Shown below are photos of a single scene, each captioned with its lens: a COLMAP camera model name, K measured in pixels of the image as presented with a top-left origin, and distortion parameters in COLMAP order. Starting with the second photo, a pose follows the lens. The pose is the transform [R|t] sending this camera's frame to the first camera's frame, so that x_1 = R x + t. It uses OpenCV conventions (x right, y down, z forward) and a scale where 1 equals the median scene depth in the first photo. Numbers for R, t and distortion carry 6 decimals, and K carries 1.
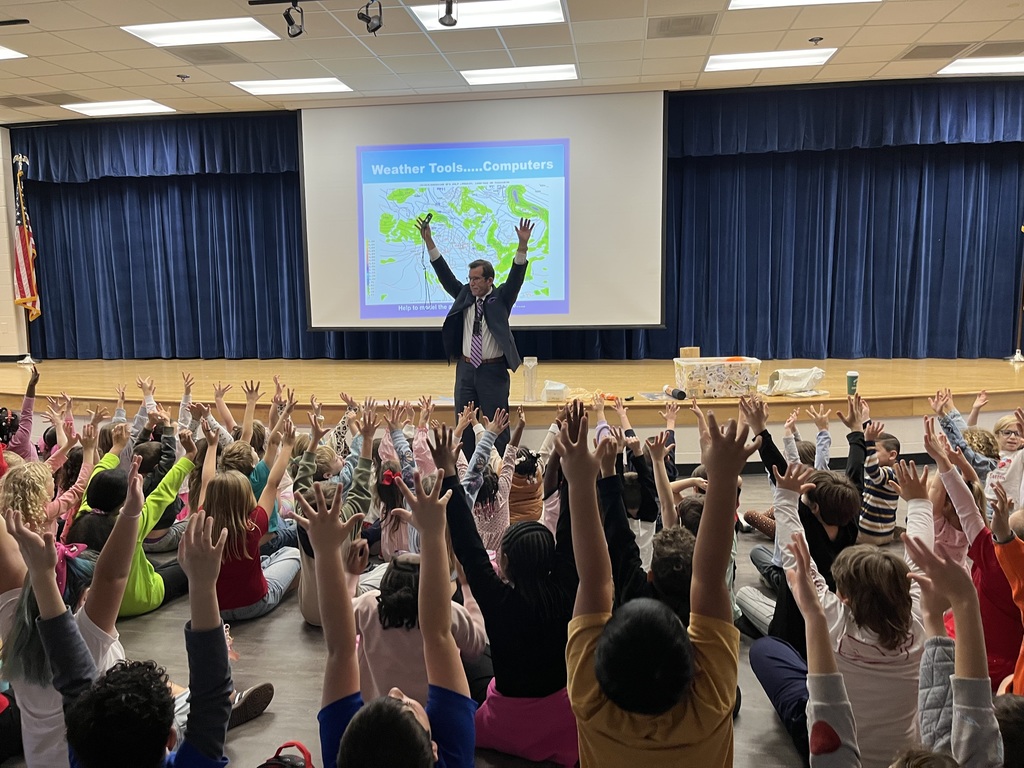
lens RADIAL K [[776.8, 0, 510.2], [0, 776.8, 376.3], [0, 0, 1]] dist [0.046223, -0.028414]
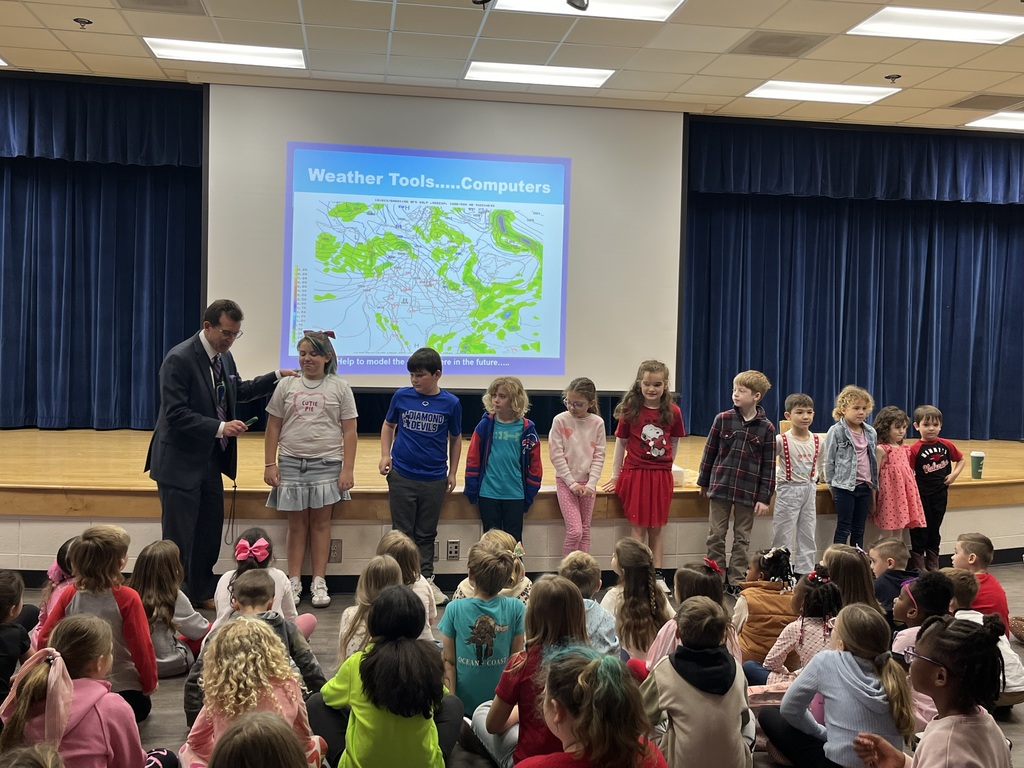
lens RADIAL K [[1021.9, 0, 512.4], [0, 1021.9, 390.5], [0, 0, 1]] dist [0.048509, 0.000000]
pose [[0.956740, 0.025185, 0.289851, -0.273626], [-0.005951, 0.997732, -0.067050, 0.004179], [-0.290883, 0.062425, 0.954720, 0.027348]]
